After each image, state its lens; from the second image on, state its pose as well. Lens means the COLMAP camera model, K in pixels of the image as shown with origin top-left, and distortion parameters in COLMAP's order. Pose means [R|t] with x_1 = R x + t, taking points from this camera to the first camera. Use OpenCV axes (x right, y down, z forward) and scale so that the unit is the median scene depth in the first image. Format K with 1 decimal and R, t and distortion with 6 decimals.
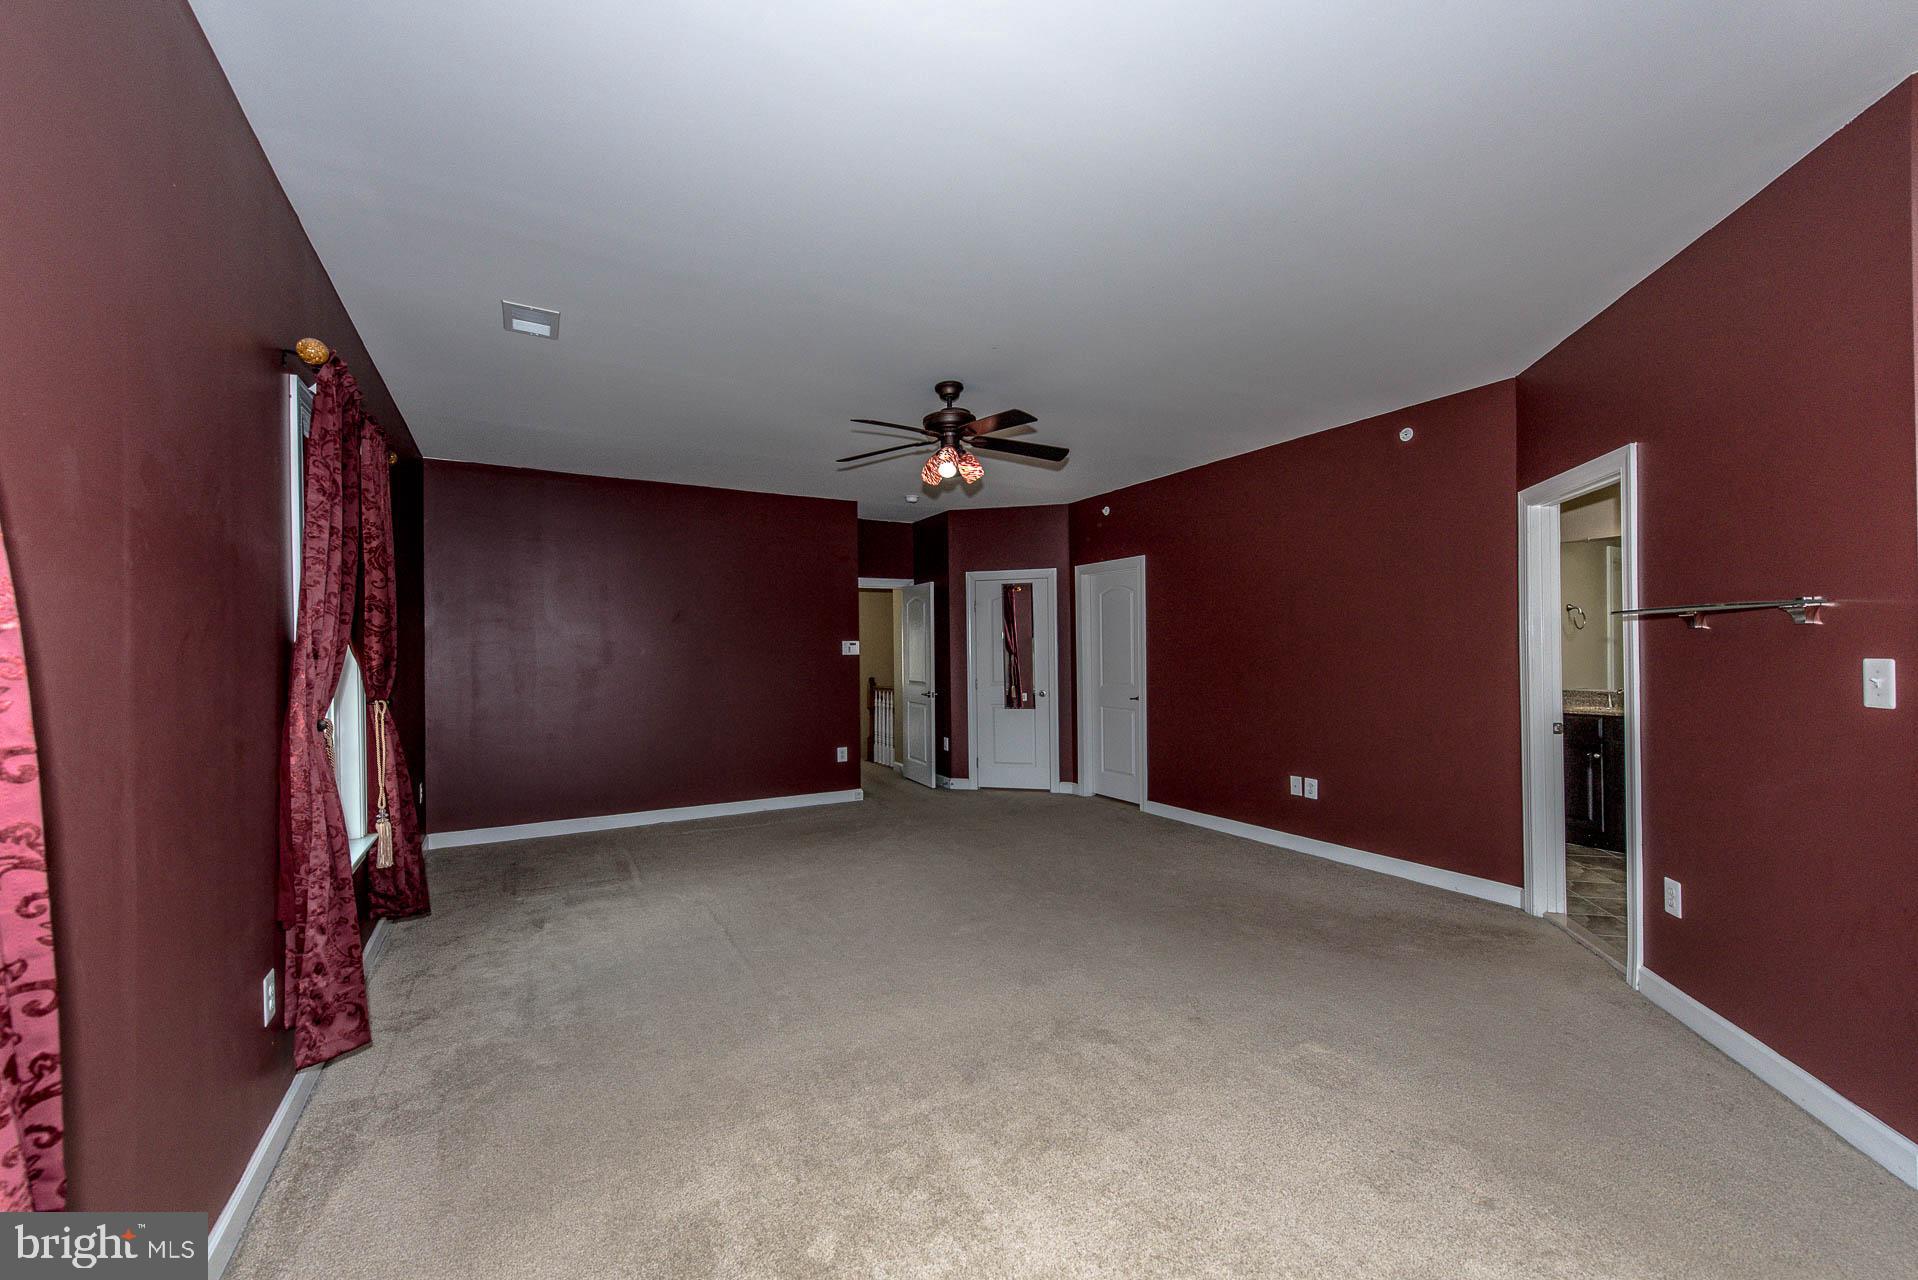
lens RADIAL K [[748.1, 0, 955.4], [0, 748.1, 643.3], [0, 0, 1]] dist [0.018130, -0.005243]
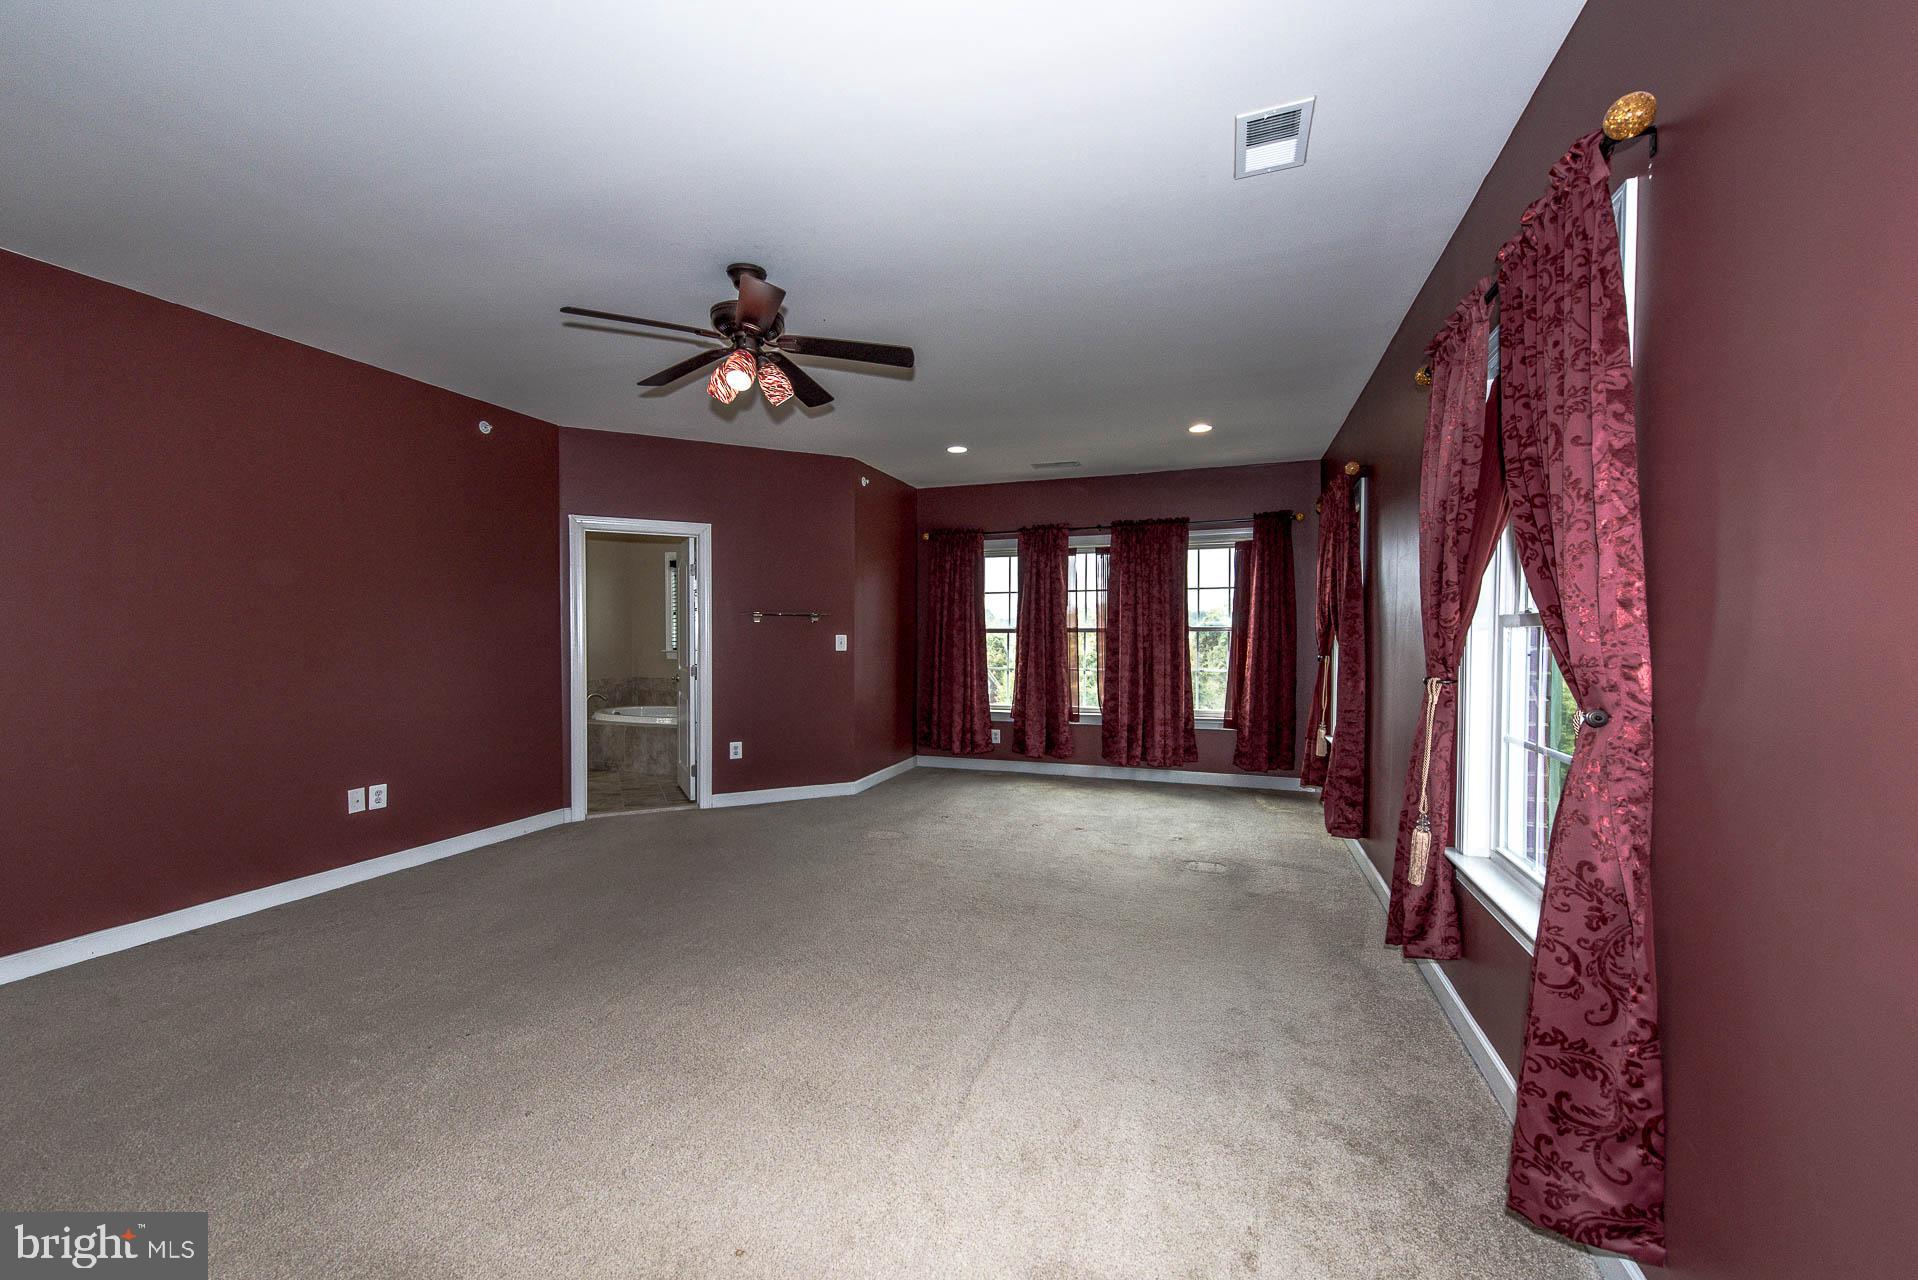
lens RADIAL K [[748.1, 0, 955.4], [0, 748.1, 643.3], [0, 0, 1]] dist [0.018130, -0.005243]
pose [[-0.653752, 0.003333, 0.756701, -0.726910], [0.001324, 0.999994, -0.003261, 0.032608], [-0.756707, -0.001130, -0.653753, 1.328777]]
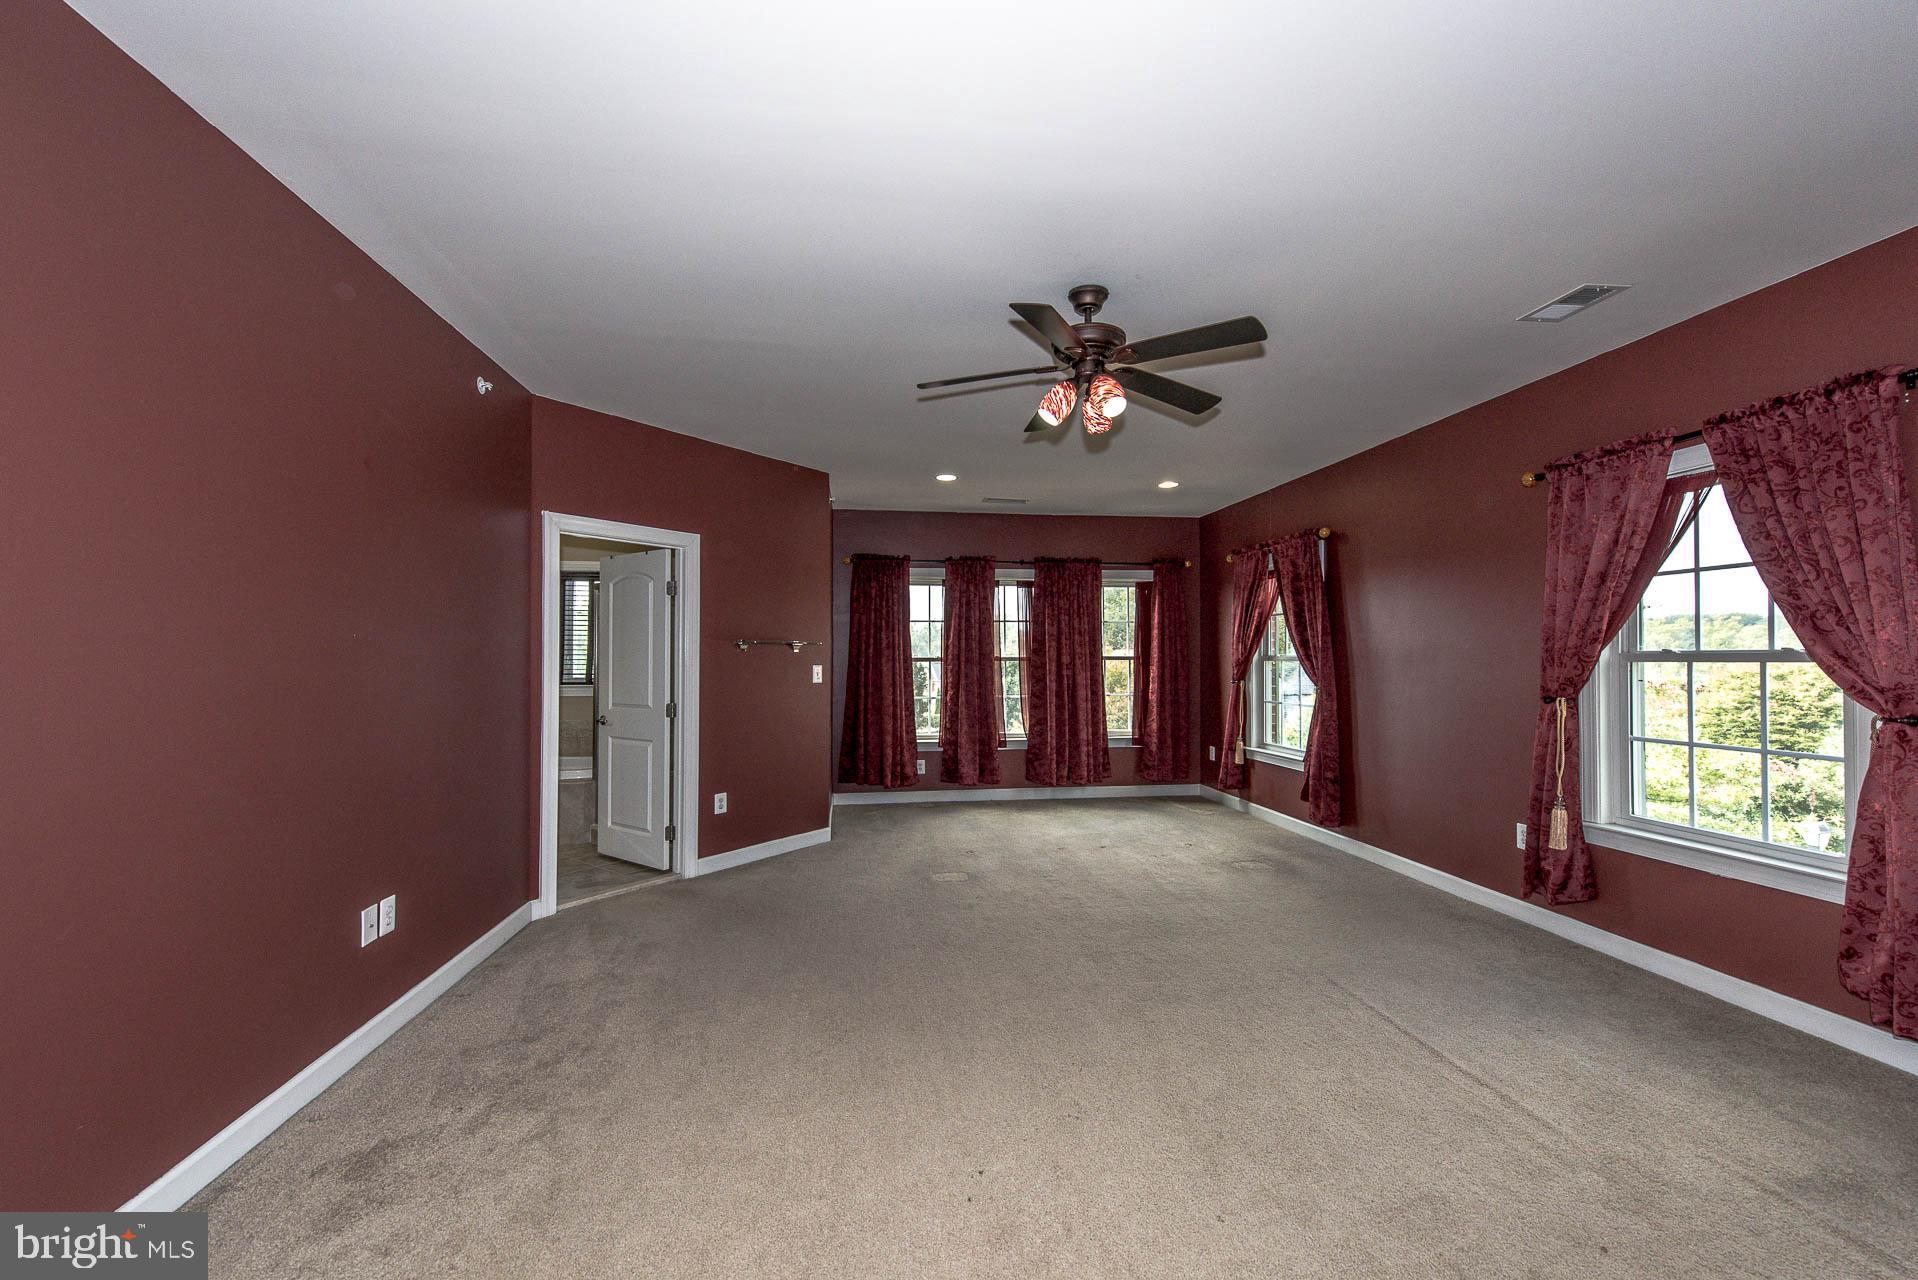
lens RADIAL K [[751.5, 0, 959.0], [0, 751.5, 640.0], [0, 0, 1]] dist [0.017018, -0.005613]
pose [[-0.927299, 0.023813, 0.373564, -0.168103], [0.010393, 0.999228, -0.037899, 0.018549], [-0.374178, -0.031262, -0.926830, 1.710637]]
